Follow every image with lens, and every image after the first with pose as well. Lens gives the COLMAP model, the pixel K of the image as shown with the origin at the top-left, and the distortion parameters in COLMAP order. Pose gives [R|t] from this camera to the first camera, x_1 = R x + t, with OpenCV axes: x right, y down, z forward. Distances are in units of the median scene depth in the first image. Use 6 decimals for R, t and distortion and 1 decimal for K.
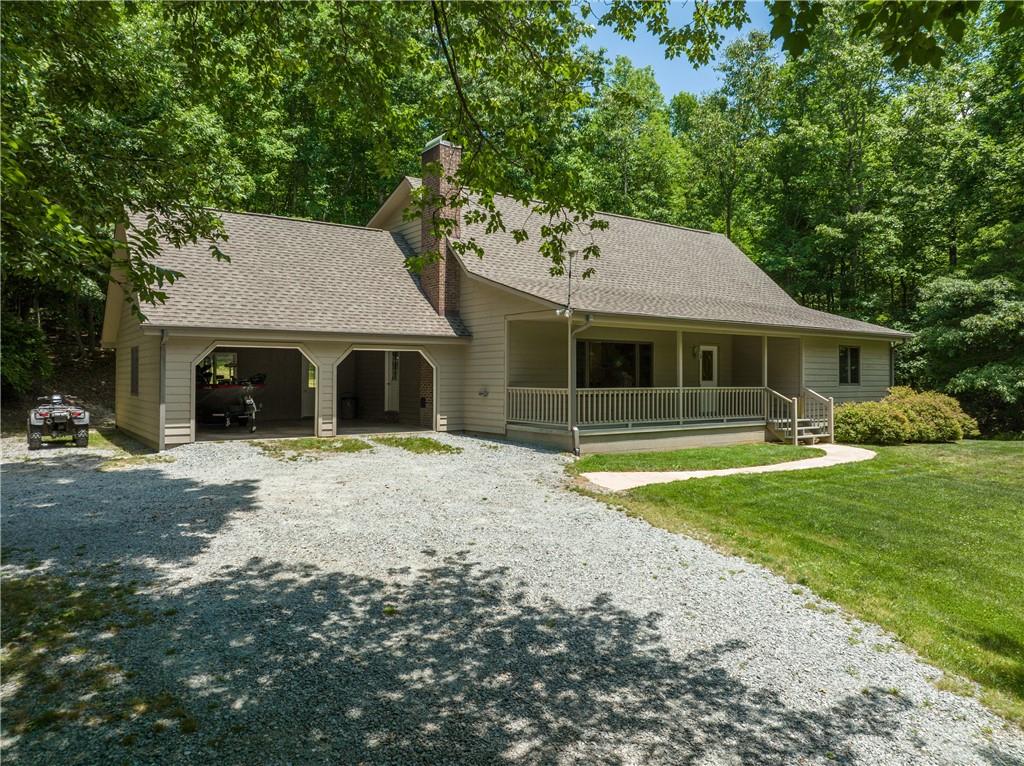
lens RADIAL K [[719.0, 0, 536.7], [0, 719.0, 365.0], [0, 0, 1]] dist [0.008946, 0.002636]
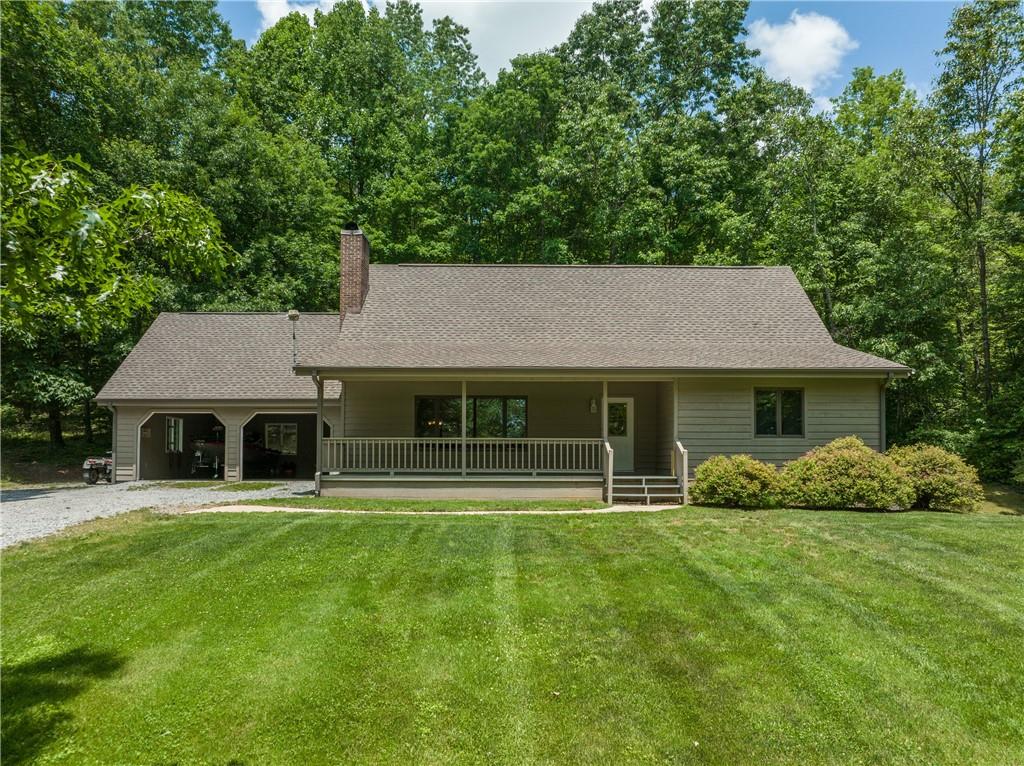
lens RADIAL K [[747.1, 0, 517.9], [0, 747.1, 430.9], [0, 0, 1]] dist [0.000121, -0.005662]
pose [[0.804876, -0.029158, -0.592726, 0.858745], [0.007789, 0.999225, -0.038579, 0.062020], [0.593391, 0.026435, 0.804480, 0.227184]]
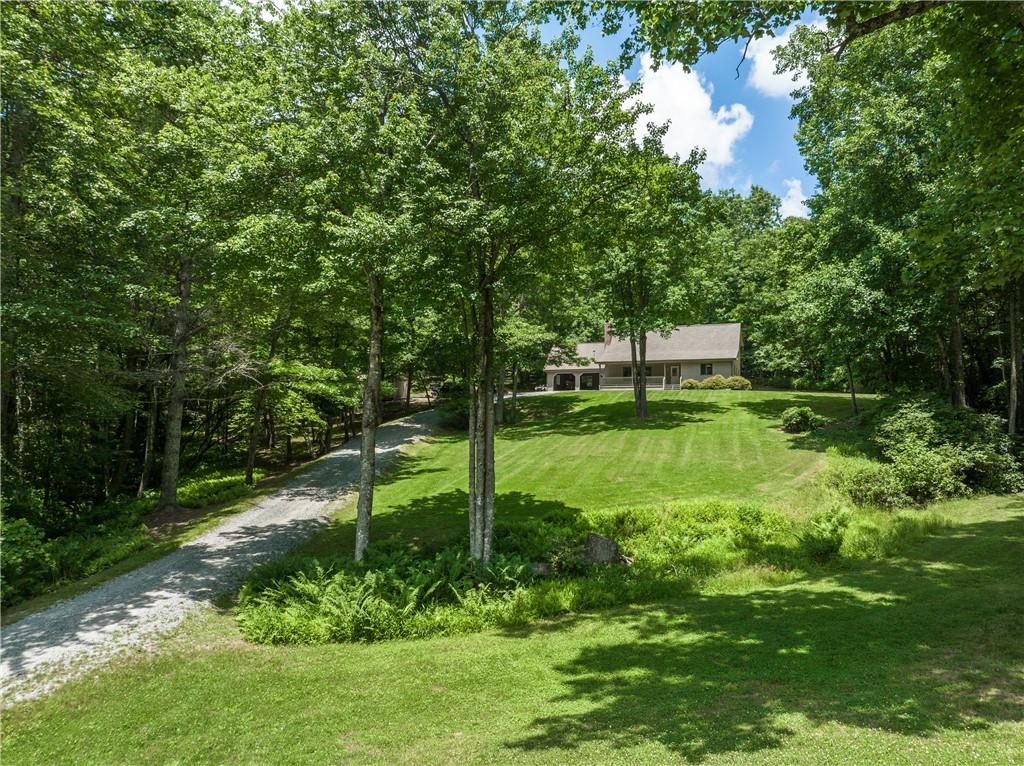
lens RADIAL K [[640.8, 0, 512.0], [0, 640.8, 383.0], [0, 0, 1]] dist [-0.000592, -0.000257]
pose [[0.520288, -0.047465, -0.852671, 3.093070], [0.006462, 0.998644, -0.051648, 0.262135], [0.853966, 0.021362, 0.519890, -1.607767]]
